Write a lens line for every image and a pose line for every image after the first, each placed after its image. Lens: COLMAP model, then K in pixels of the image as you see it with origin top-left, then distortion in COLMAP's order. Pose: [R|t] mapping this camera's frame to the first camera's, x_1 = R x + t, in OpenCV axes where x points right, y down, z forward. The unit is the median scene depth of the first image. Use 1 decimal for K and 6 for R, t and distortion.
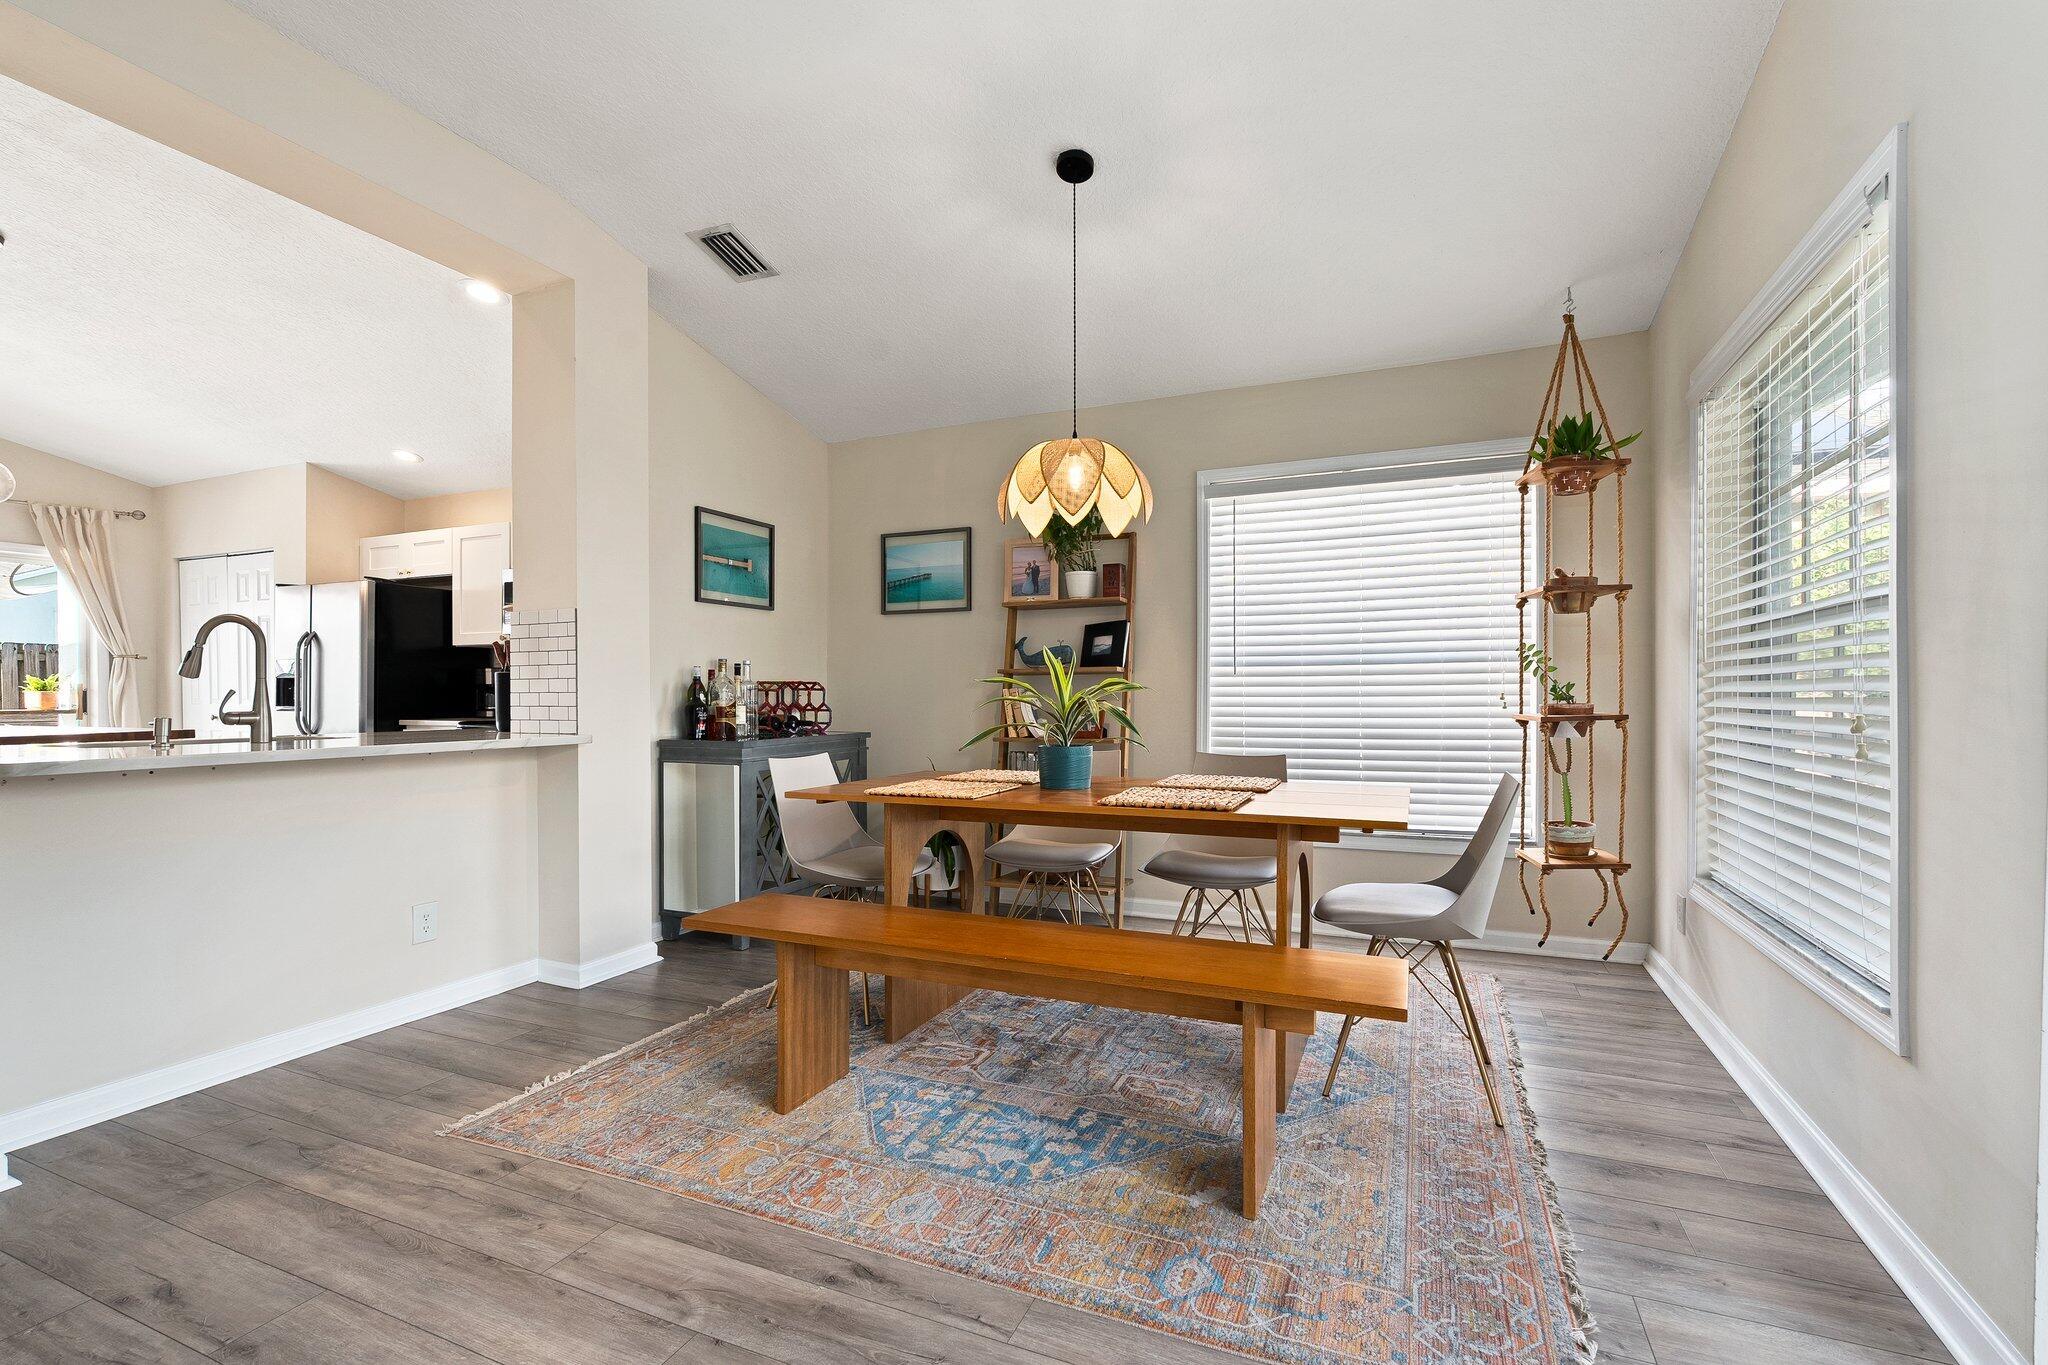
lens RADIAL K [[911.8, 0, 1028.6], [0, 911.8, 697.3], [0, 0, 1]] dist [-0.009006, 0.002376]
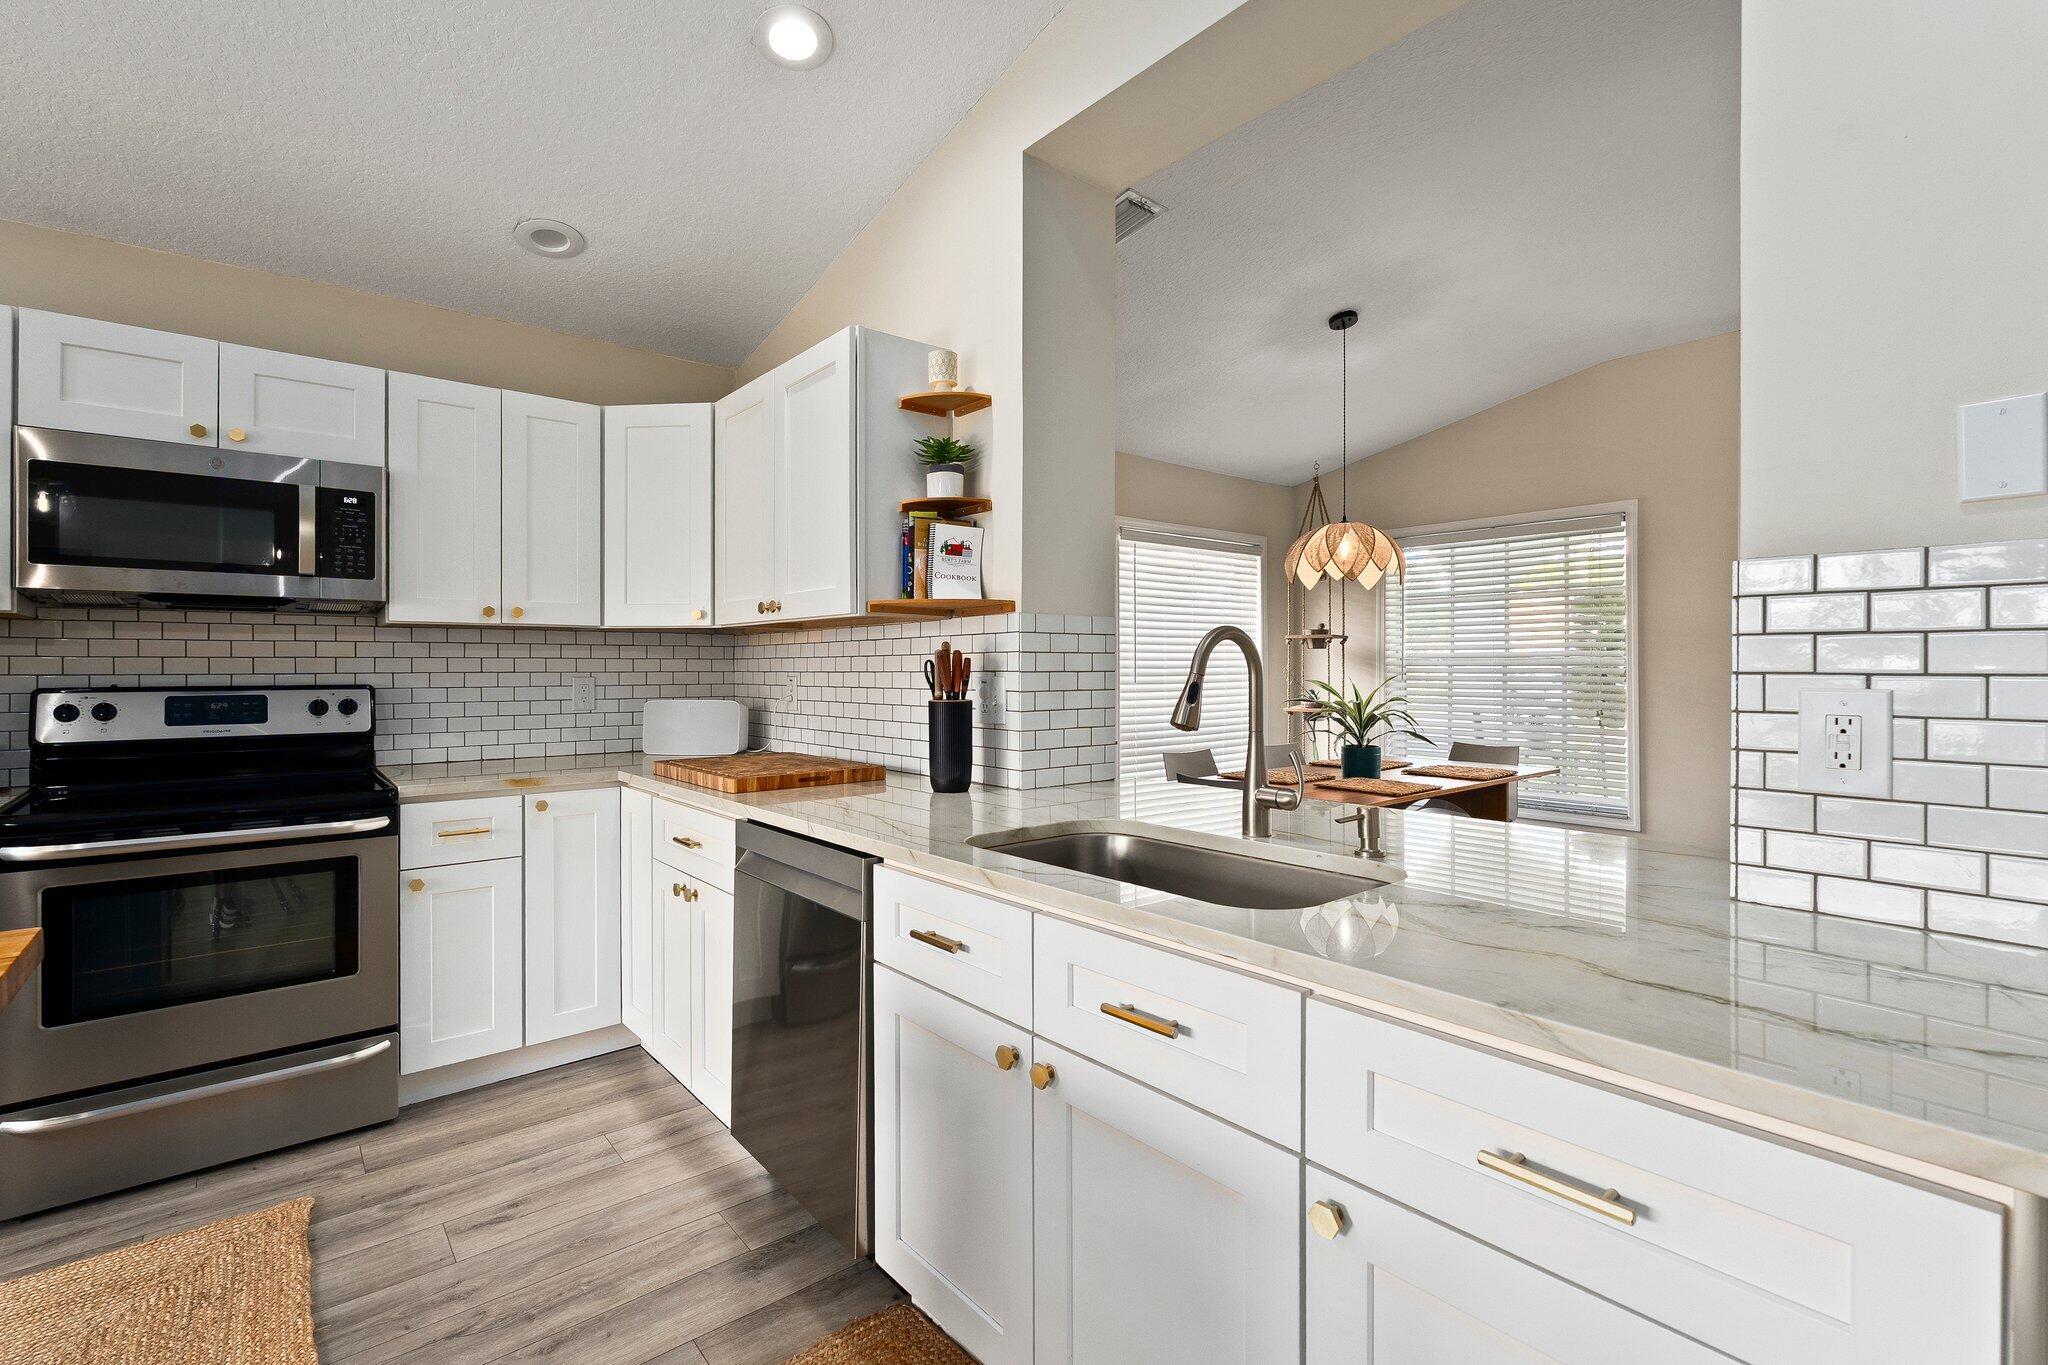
lens RADIAL K [[911.8, 0, 1013.7], [0, 911.8, 668.7], [0, 0, 1]] dist [-0.009006, 0.002376]
pose [[0.455718, 0.001859, 0.890123, -0.955489], [0.004639, 0.999979, -0.004463, -0.039455], [-0.890112, 0.006163, 0.455699, 0.568920]]
